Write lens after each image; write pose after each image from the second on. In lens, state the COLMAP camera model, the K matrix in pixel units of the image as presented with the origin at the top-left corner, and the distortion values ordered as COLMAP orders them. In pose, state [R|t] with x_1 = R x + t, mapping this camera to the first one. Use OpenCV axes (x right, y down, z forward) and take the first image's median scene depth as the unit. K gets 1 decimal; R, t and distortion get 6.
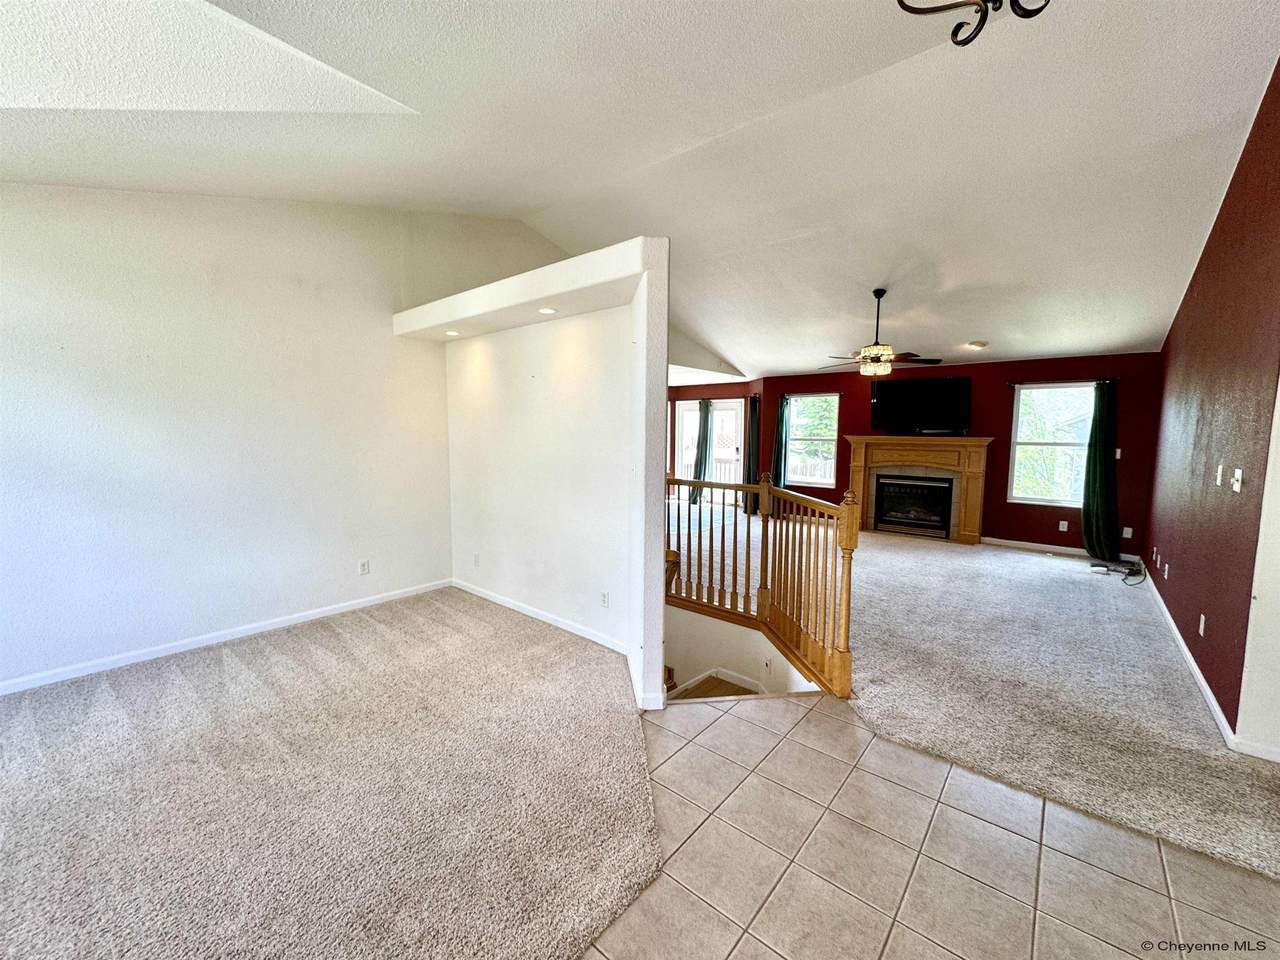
lens RADIAL K [[512.8, 0, 641.1], [0, 512.8, 476.9], [0, 0, 1]] dist [-0.000702, 0.000003]
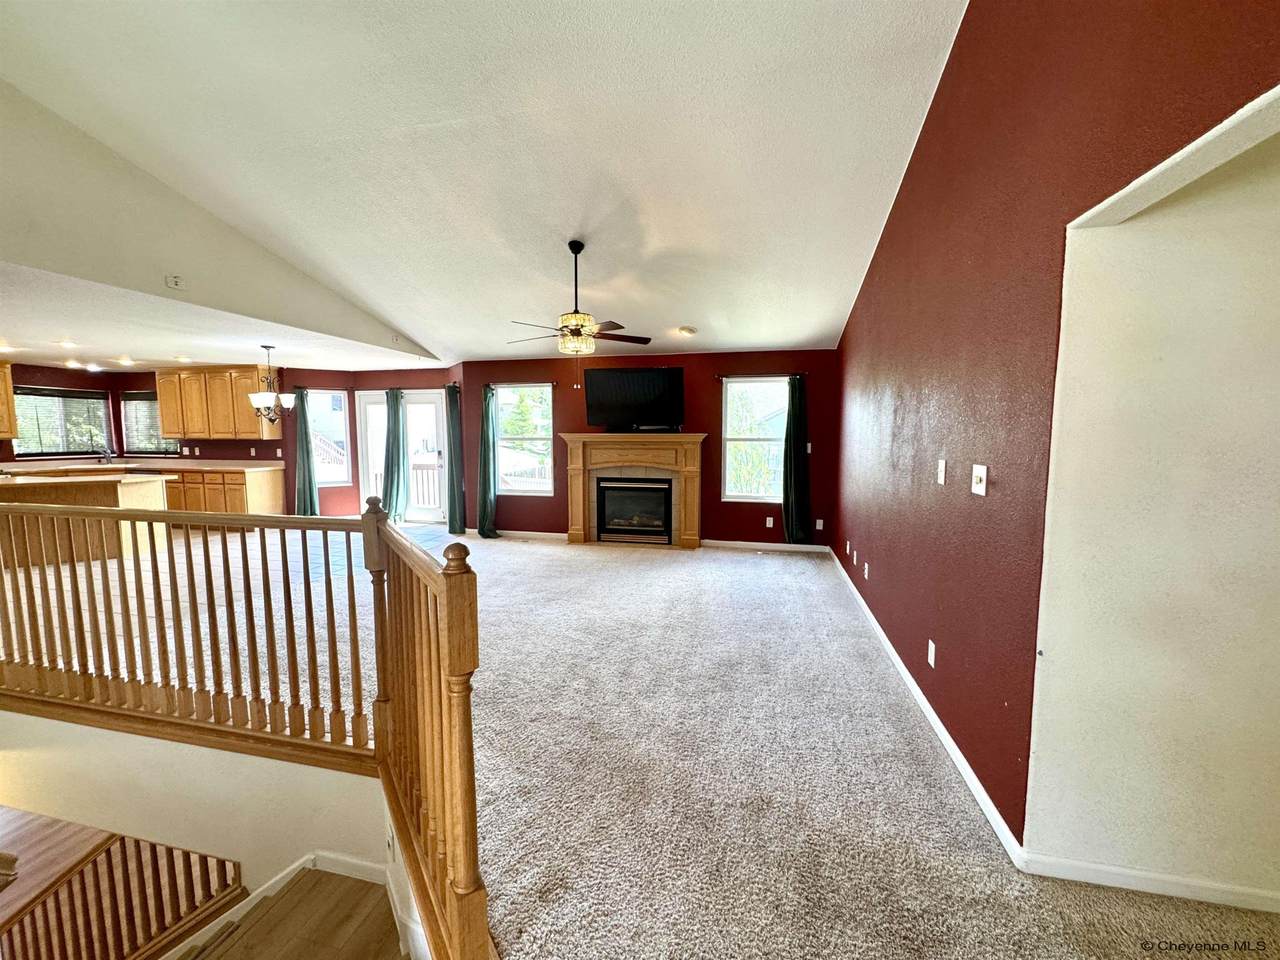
lens RADIAL K [[512.8, 0, 641.1], [0, 512.8, 476.9], [0, 0, 1]] dist [-0.000702, 0.000003]
pose [[0.887260, -0.047196, 0.458850, 0.156127], [0.048774, 0.998774, 0.008418, -0.012141], [-0.458685, 0.014911, 0.888474, 0.236511]]
